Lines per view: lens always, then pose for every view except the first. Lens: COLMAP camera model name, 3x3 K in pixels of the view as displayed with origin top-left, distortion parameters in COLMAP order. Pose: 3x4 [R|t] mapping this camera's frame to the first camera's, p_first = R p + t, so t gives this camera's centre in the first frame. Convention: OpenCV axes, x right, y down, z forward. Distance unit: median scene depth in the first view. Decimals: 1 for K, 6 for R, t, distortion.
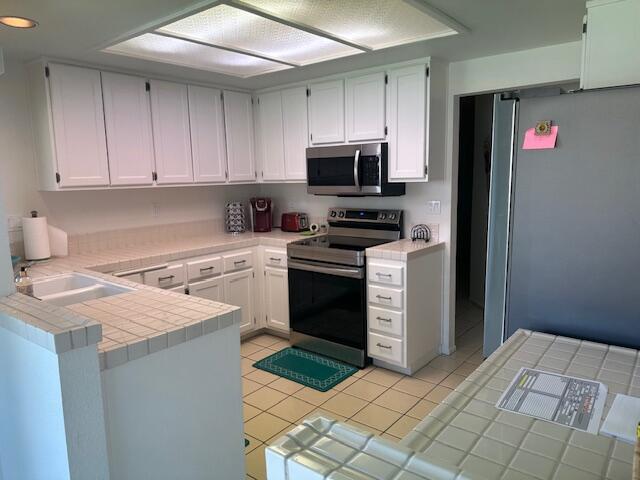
lens RADIAL K [[443.7, 0, 320.0], [0, 443.7, 240.0], [0, 0, 1]] dist [0.047868, -0.000134]
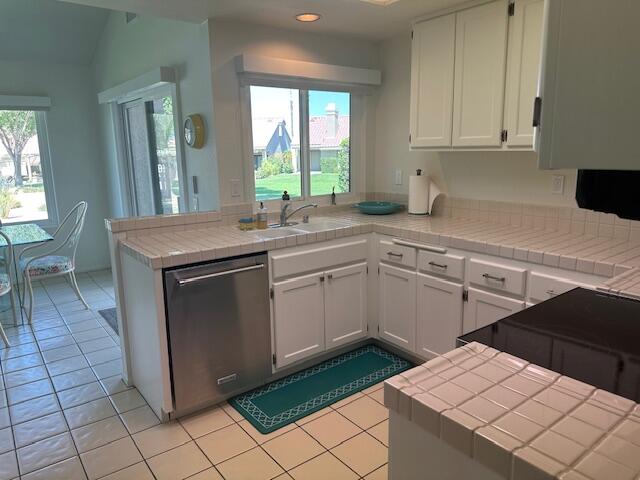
lens RADIAL K [[443.7, 0, 320.0], [0, 443.7, 240.0], [0, 0, 1]] dist [0.047868, -0.000134]
pose [[-0.257388, 0.226453, -0.939399, 0.458113], [-0.108979, 0.959148, 0.261073, -0.145642], [0.960143, 0.169571, -0.222194, 0.962373]]
